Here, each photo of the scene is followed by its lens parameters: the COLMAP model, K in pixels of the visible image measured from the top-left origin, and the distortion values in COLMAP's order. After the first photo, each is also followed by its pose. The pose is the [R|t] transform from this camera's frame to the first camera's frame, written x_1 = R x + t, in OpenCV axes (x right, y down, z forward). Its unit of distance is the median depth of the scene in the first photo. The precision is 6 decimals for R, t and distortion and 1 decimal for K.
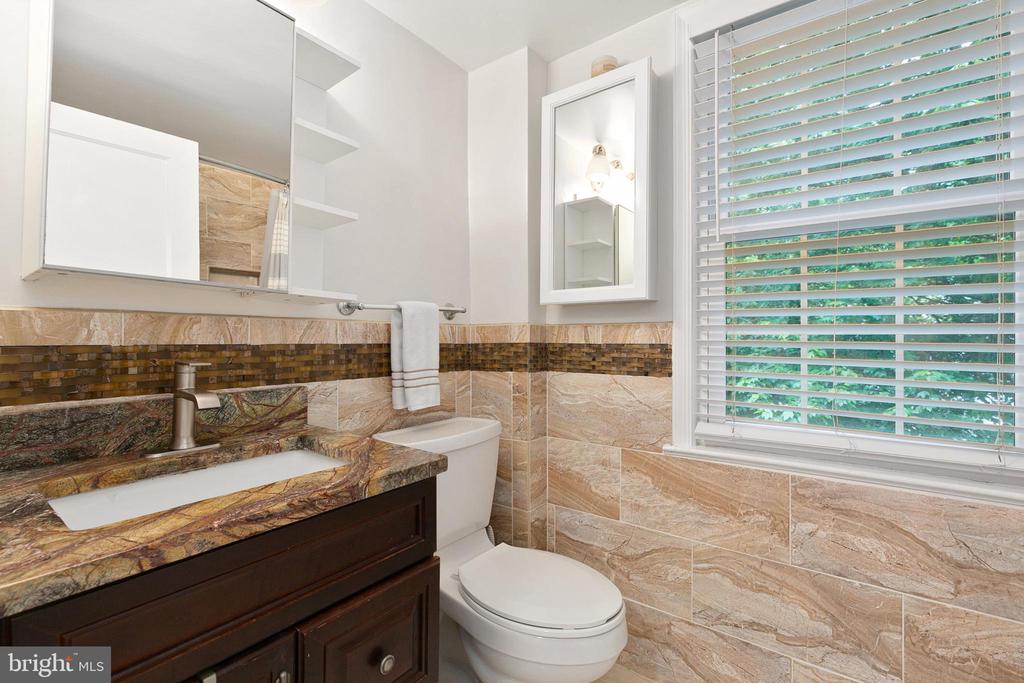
lens RADIAL K [[464.8, 0, 513.3], [0, 464.8, 338.2], [0, 0, 1]] dist [0.011662, -0.003520]
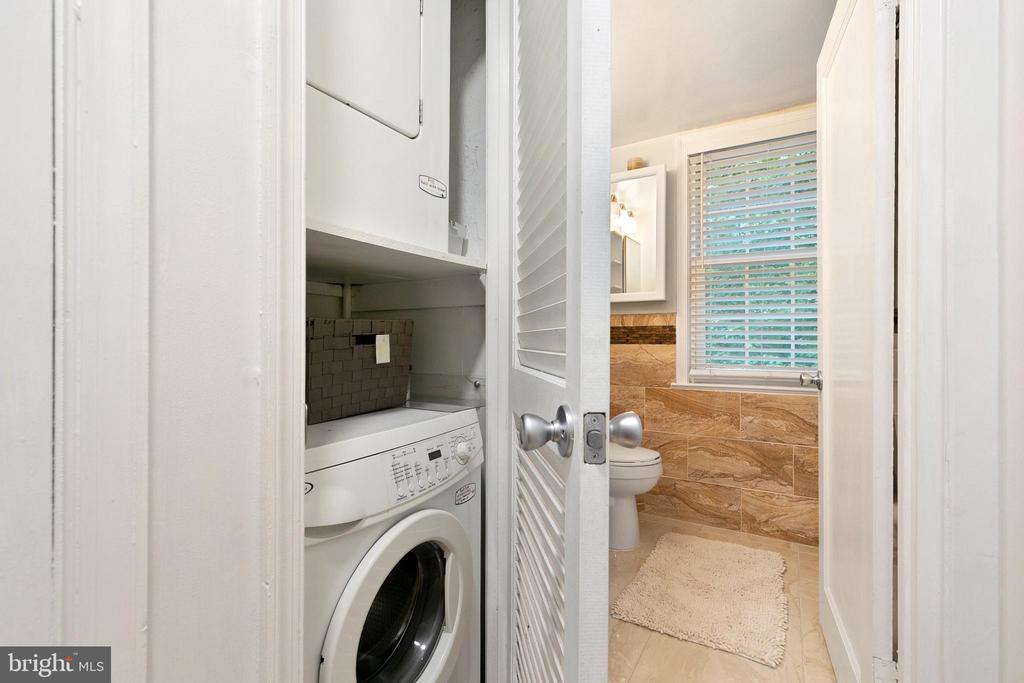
lens RADIAL K [[464.8, 0, 510.2], [0, 464.8, 340.0], [0, 0, 1]] dist [0.011662, -0.003520]
pose [[0.995701, 0.001339, 0.092619, -0.459060], [-0.001082, 0.999995, -0.002827, 0.075141], [-0.092623, 0.002714, 0.995698, -0.715409]]
